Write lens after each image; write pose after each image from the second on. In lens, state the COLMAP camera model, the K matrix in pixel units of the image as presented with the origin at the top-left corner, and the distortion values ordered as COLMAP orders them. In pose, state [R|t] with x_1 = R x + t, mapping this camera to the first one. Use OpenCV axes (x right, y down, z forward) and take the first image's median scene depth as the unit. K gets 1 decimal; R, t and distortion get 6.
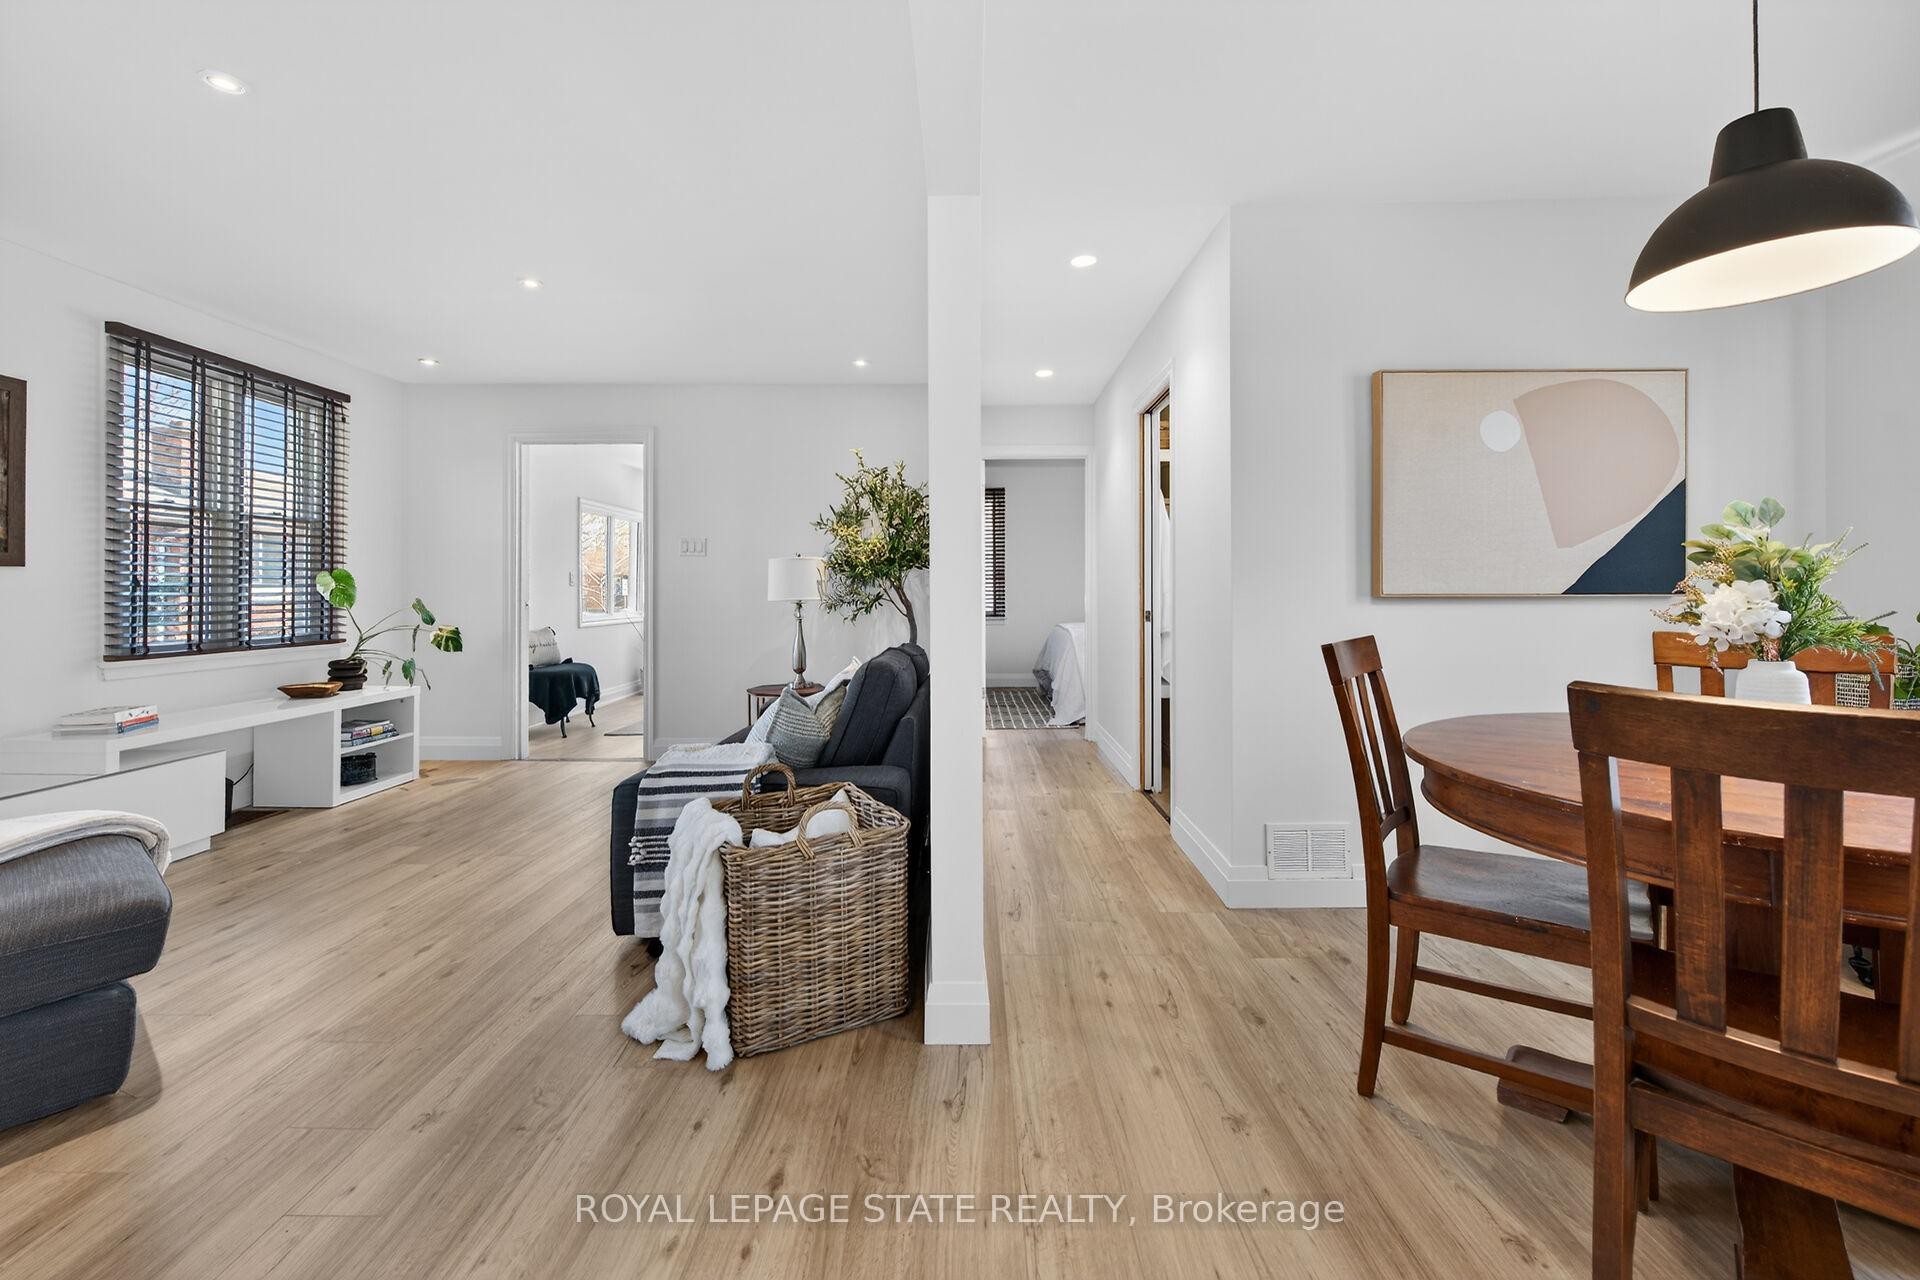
lens RADIAL K [[932.9, 0, 962.9], [0, 932.9, 587.0], [0, 0, 1]] dist [-0.000190, 0.000074]
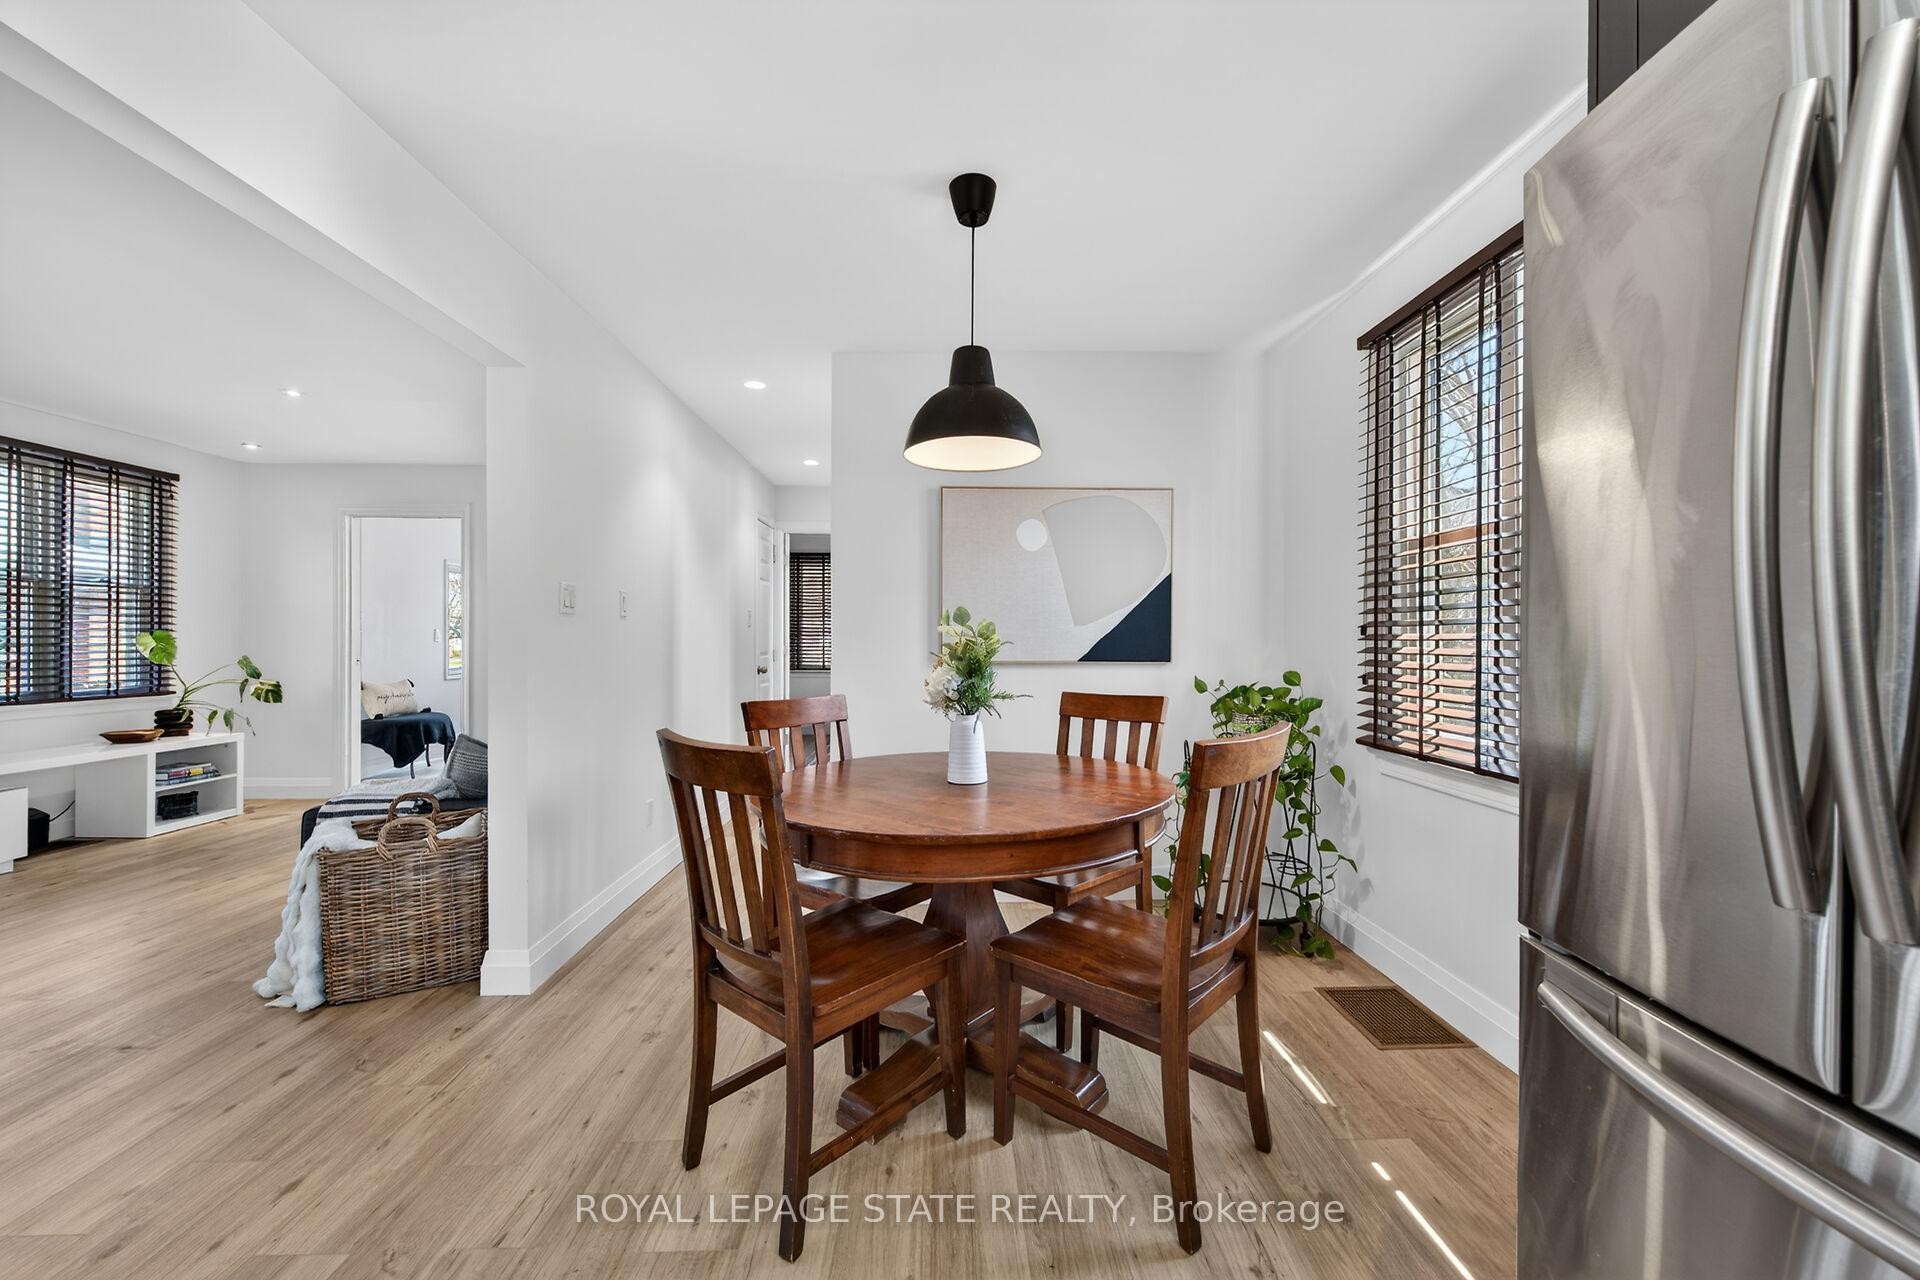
lens RADIAL K [[869.9, 0, 927.0], [0, 869.9, 654.0], [0, 0, 1]] dist [-0.012642, -0.000145]
pose [[0.997816, 0.004706, 0.065886, 0.198152], [-0.005679, 0.999877, 0.014592, -0.010812], [-0.065809, -0.014935, 0.997720, -0.110896]]
